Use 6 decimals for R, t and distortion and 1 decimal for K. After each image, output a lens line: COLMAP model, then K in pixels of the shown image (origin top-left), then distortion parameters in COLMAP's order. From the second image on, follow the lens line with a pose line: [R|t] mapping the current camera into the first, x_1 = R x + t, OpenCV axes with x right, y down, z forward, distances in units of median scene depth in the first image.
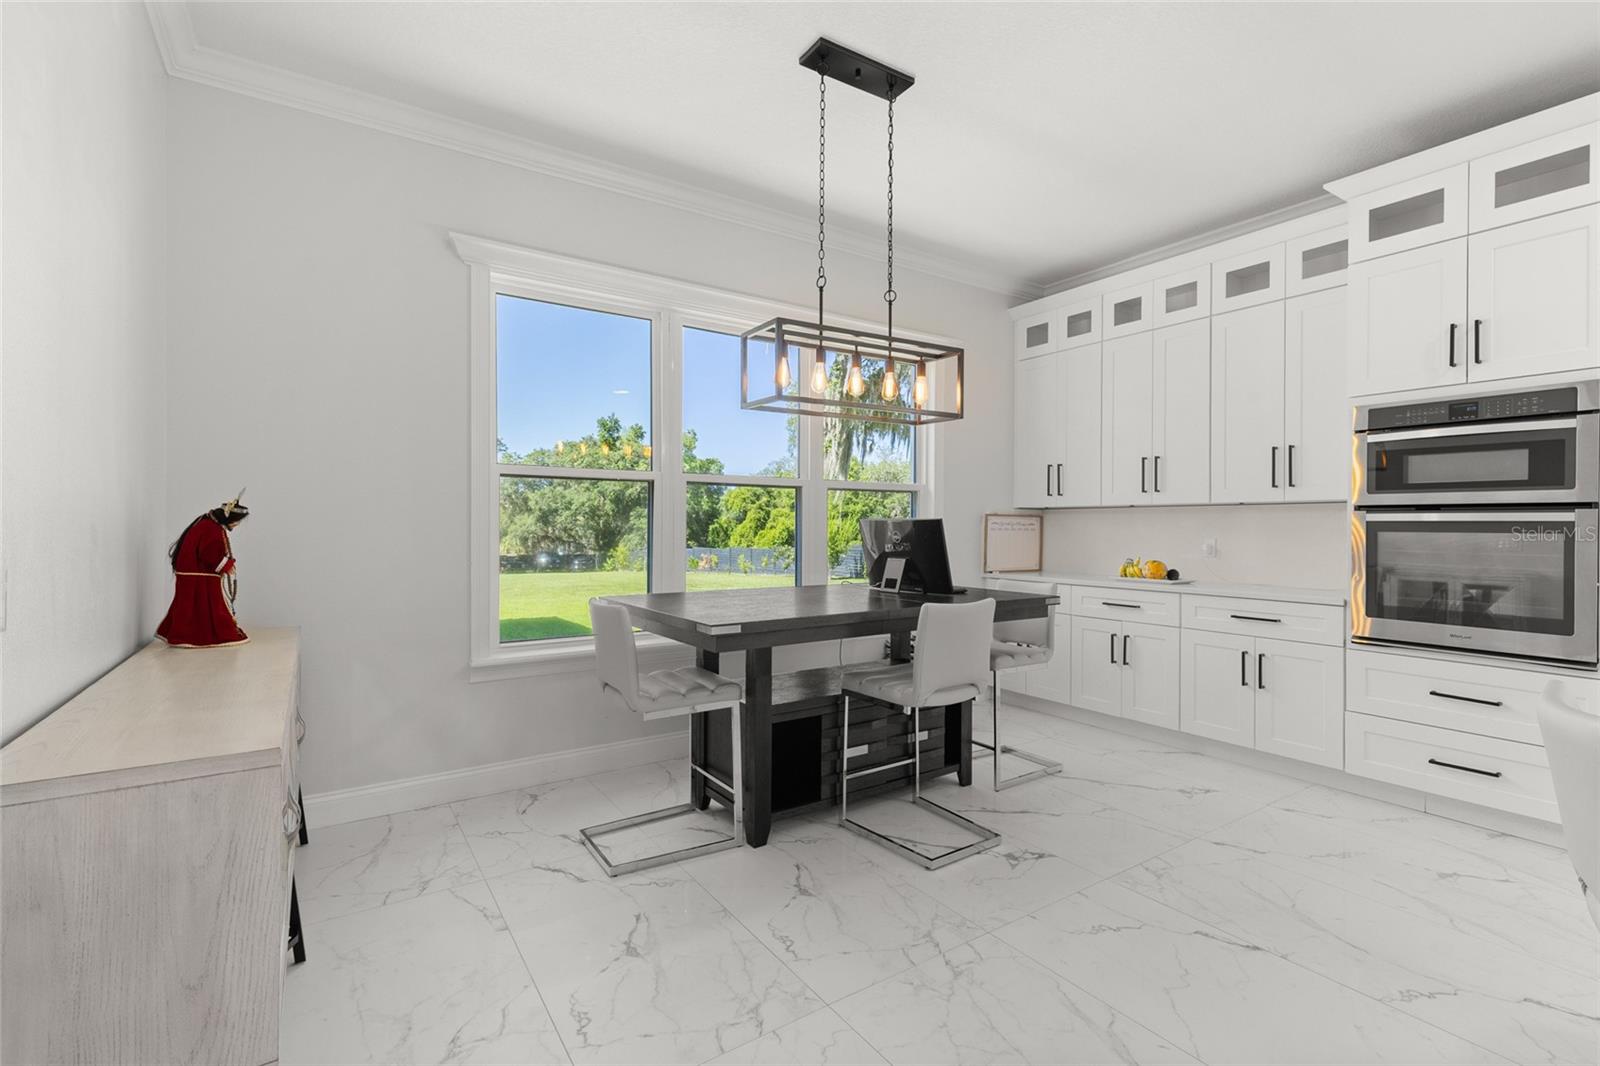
lens RADIAL K [[725.5, 0, 799.1], [0, 725.5, 523.4], [0, 0, 1]] dist [0.010697, -0.002317]
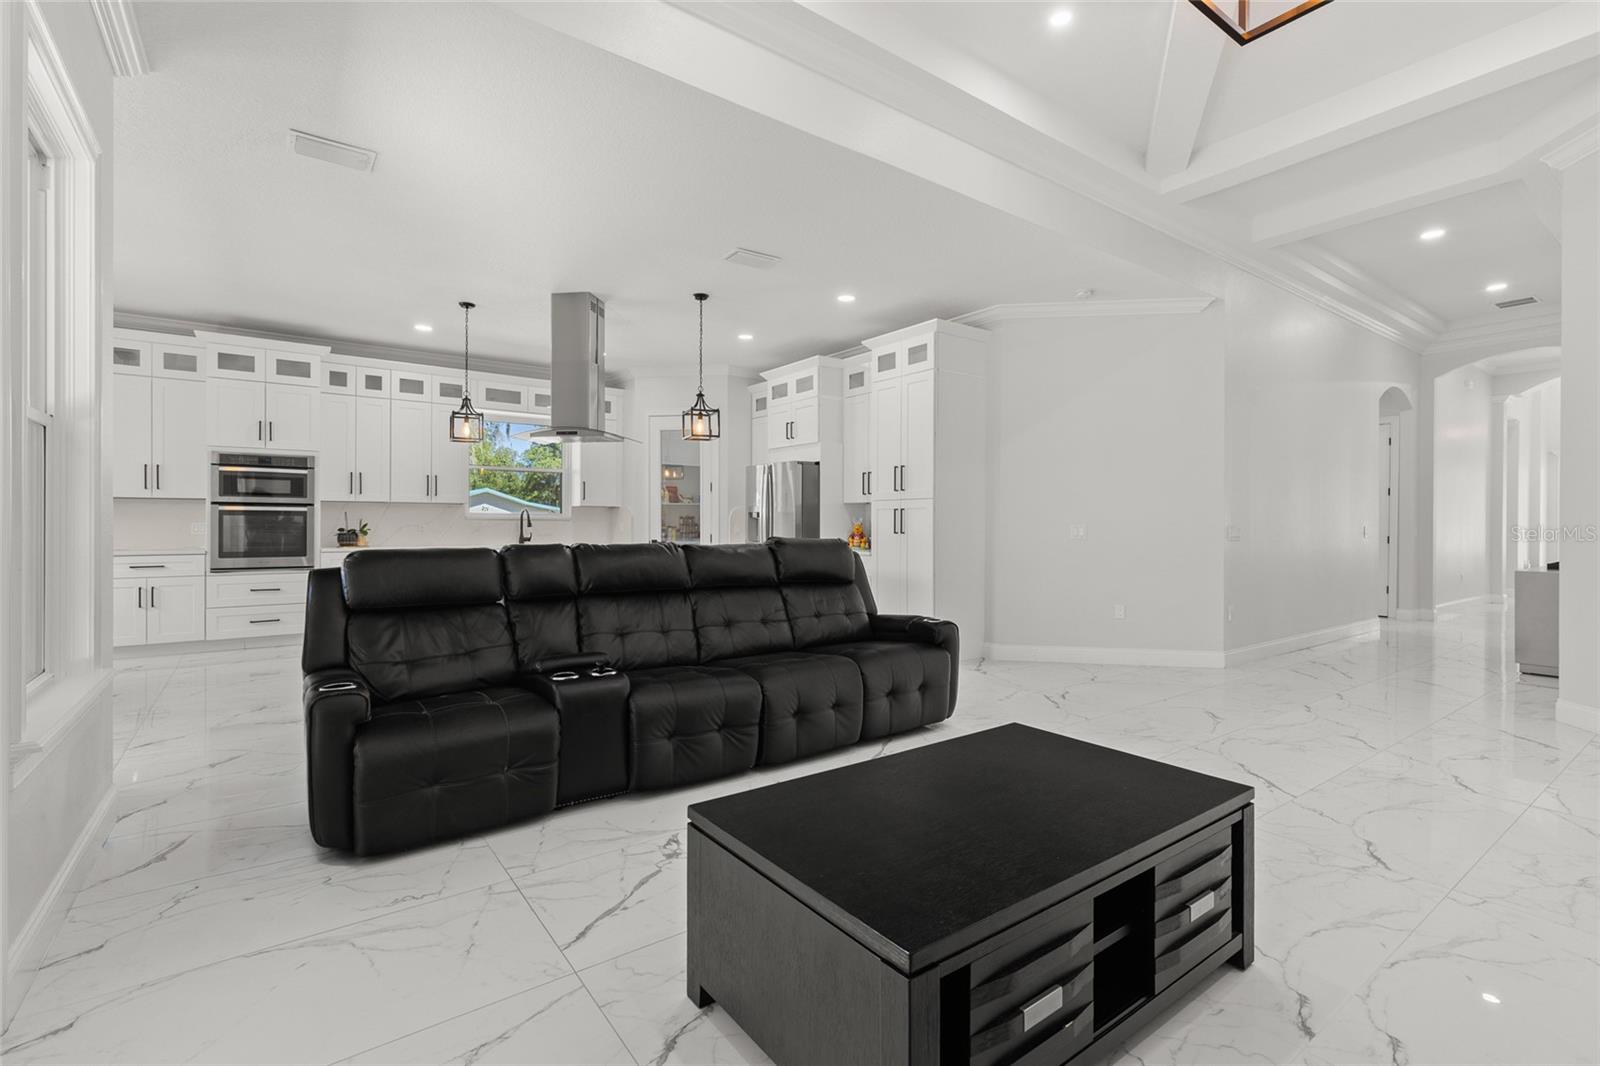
lens RADIAL K [[725.5, 0, 806.4], [0, 725.5, 527.1], [0, 0, 1]] dist [0.010697, -0.002317]
pose [[-0.054897, -0.010177, 0.998440, -1.026478], [-0.006736, 0.999929, 0.009822, 0.010516], [-0.998469, -0.006187, -0.054962, -0.386568]]
